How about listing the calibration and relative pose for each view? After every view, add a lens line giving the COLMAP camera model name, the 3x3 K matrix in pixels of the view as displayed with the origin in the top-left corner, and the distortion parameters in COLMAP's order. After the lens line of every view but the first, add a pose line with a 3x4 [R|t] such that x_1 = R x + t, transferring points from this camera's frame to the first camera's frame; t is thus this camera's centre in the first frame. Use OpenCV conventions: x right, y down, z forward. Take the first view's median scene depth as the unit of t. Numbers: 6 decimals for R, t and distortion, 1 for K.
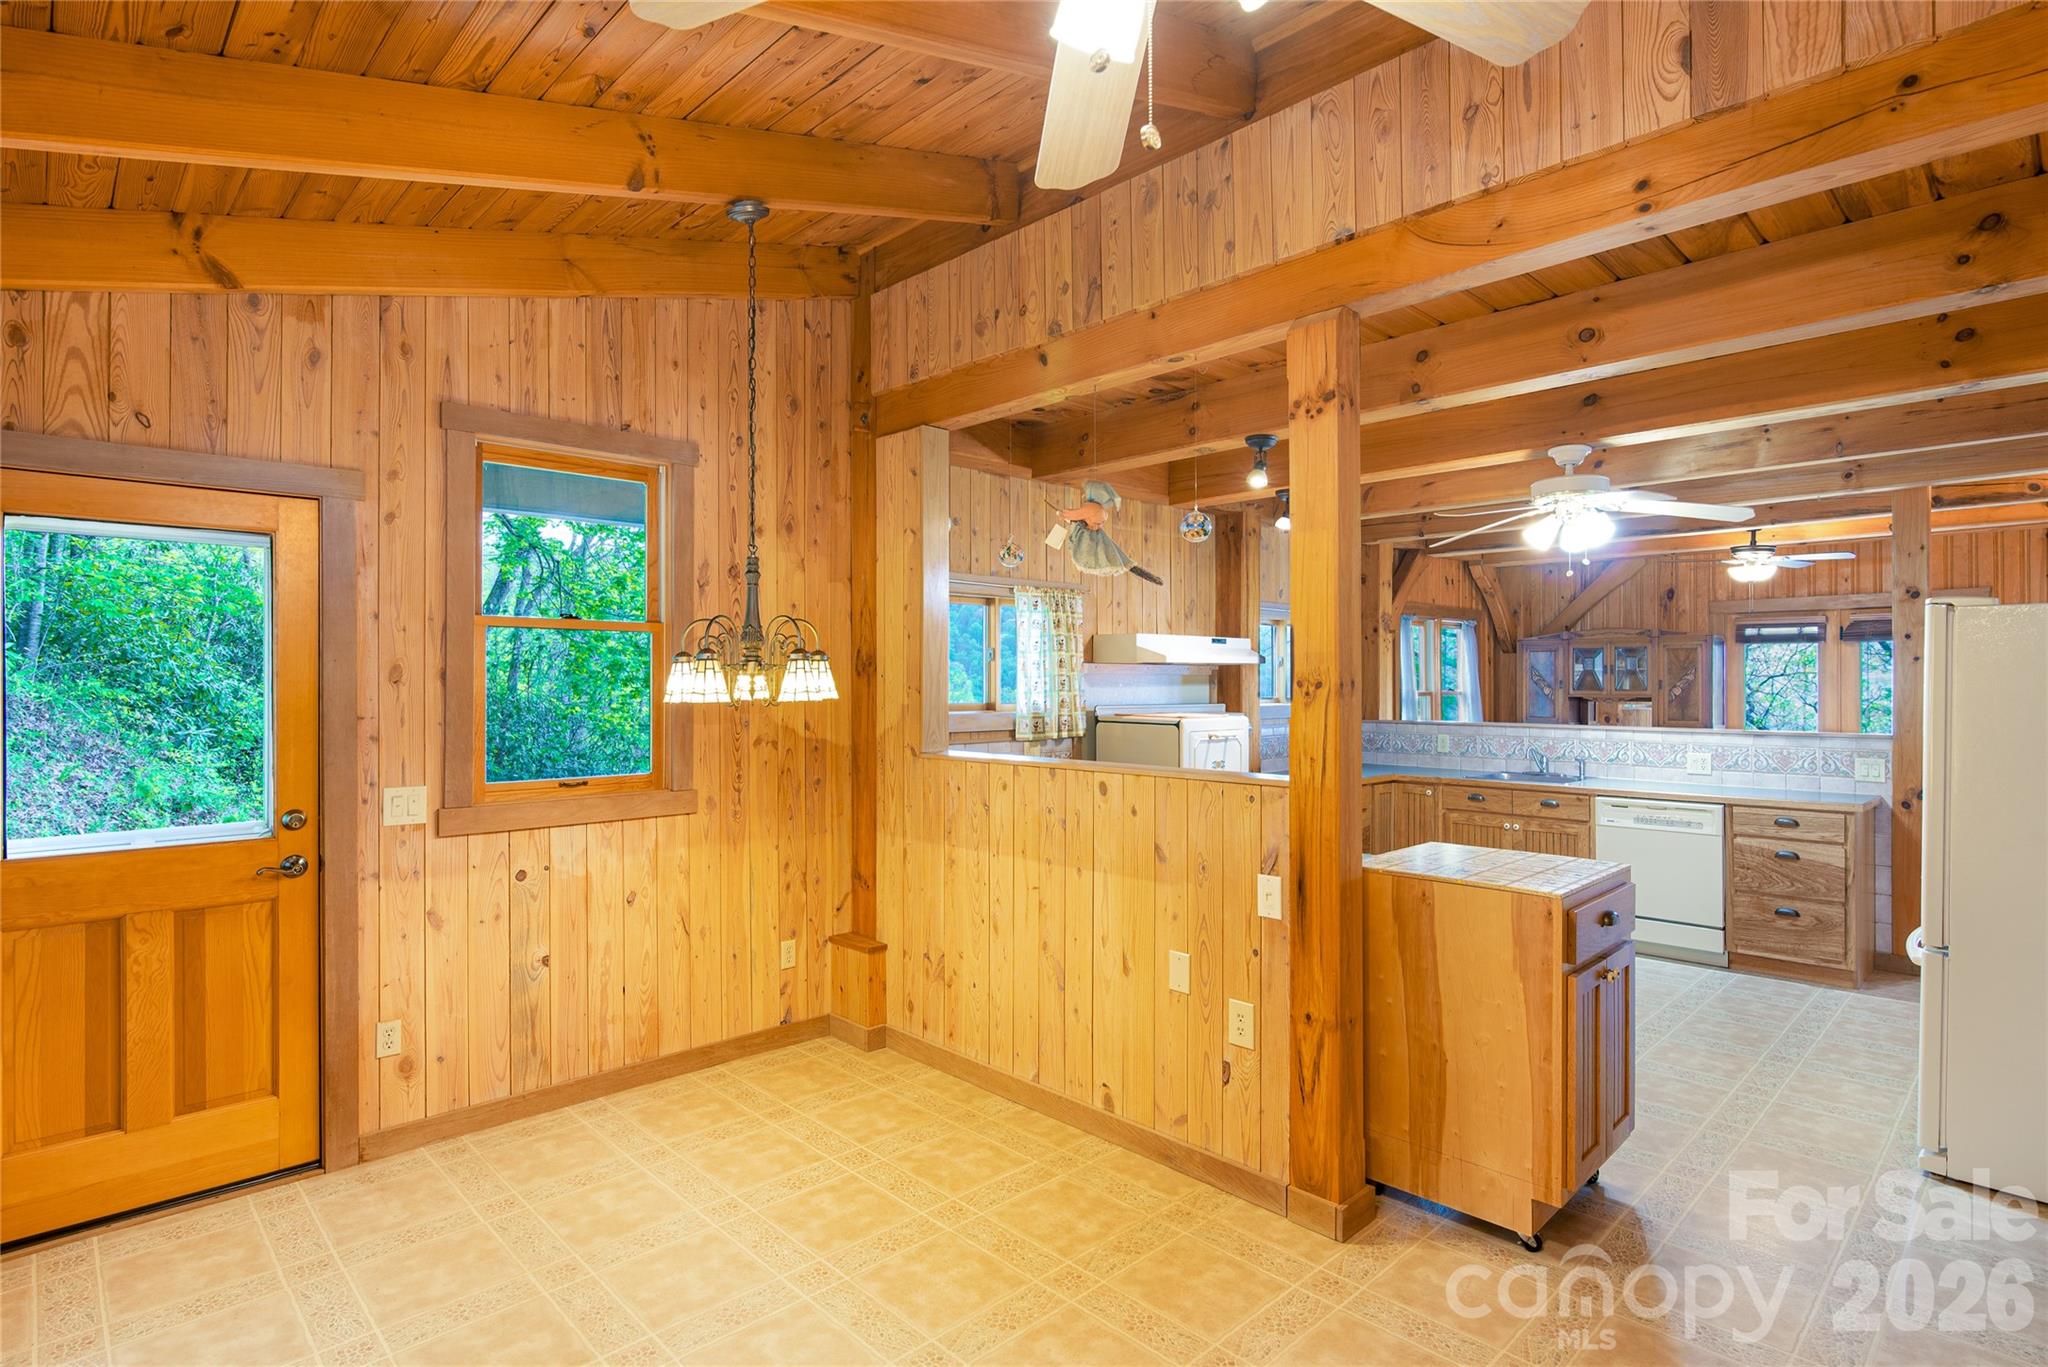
lens RADIAL K [[1022.2, 0, 1022.2], [0, 1022.2, 680.4], [0, 0, 1]] dist [0.000437, -0.000781]
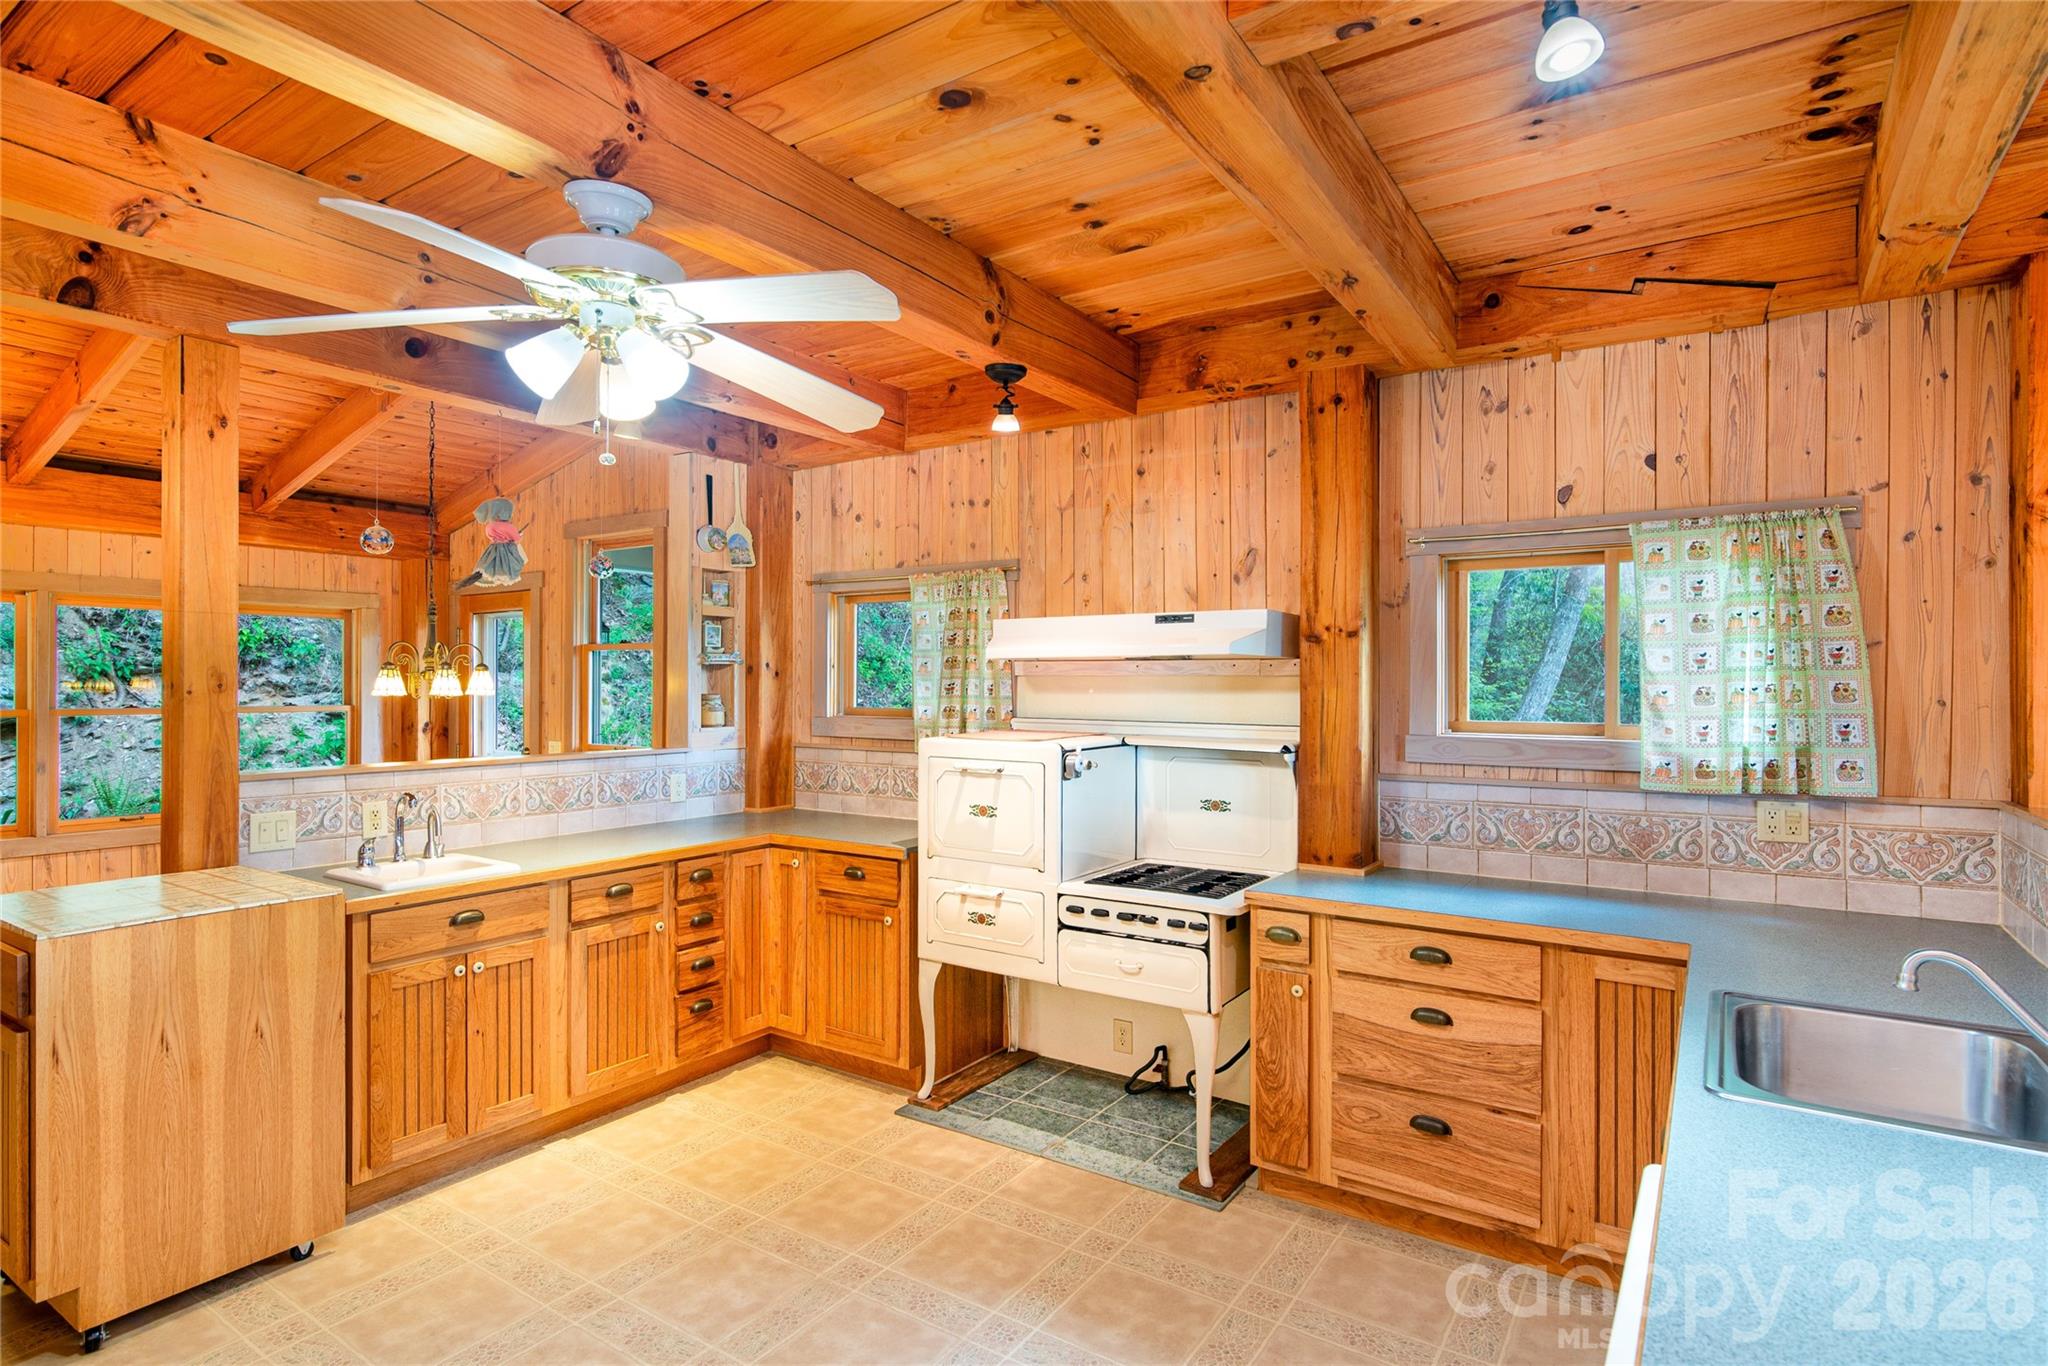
lens RADIAL K [[1022.2, 0, 1030.1], [0, 1022.2, 679.4], [0, 0, 1]] dist [0.000437, -0.000781]
pose [[0.200374, -0.001747, -0.979718, 0.723307], [-0.002374, 0.999995, -0.002268, -0.001760], [0.979717, 0.002780, 0.200369, 0.764425]]
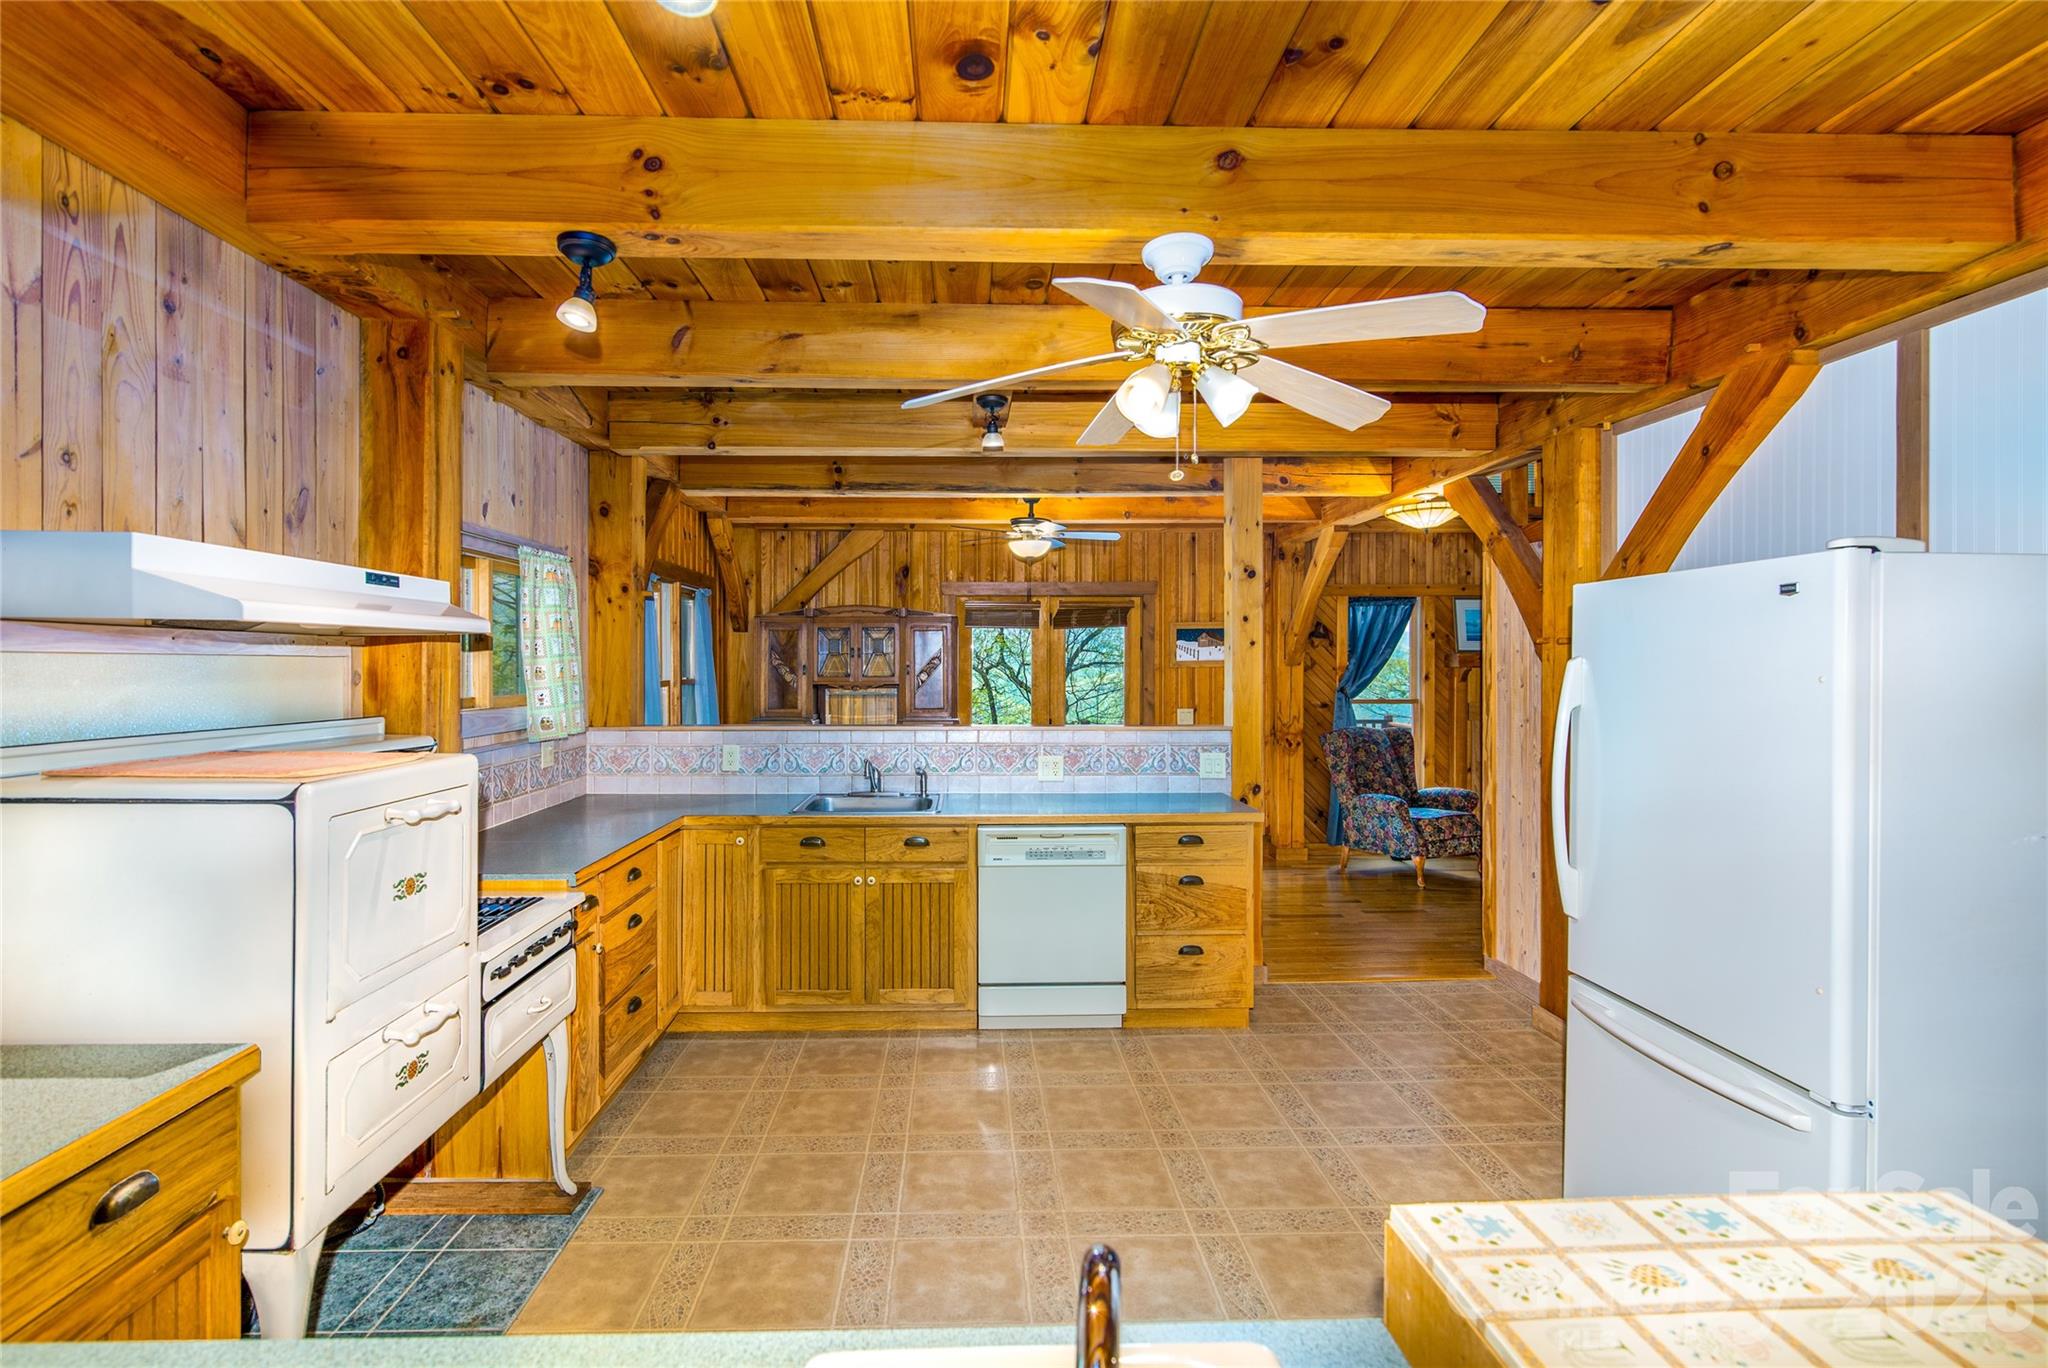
lens RADIAL K [[986.9, 0, 1015.1], [0, 986.9, 669.3], [0, 0, 1]] dist [-0.011759, 0.000329]
pose [[0.672576, -0.004762, 0.740013, 0.059934], [0.000019, 0.999979, 0.006418, -0.002710], [-0.740028, -0.004302, 0.672562, 0.492763]]
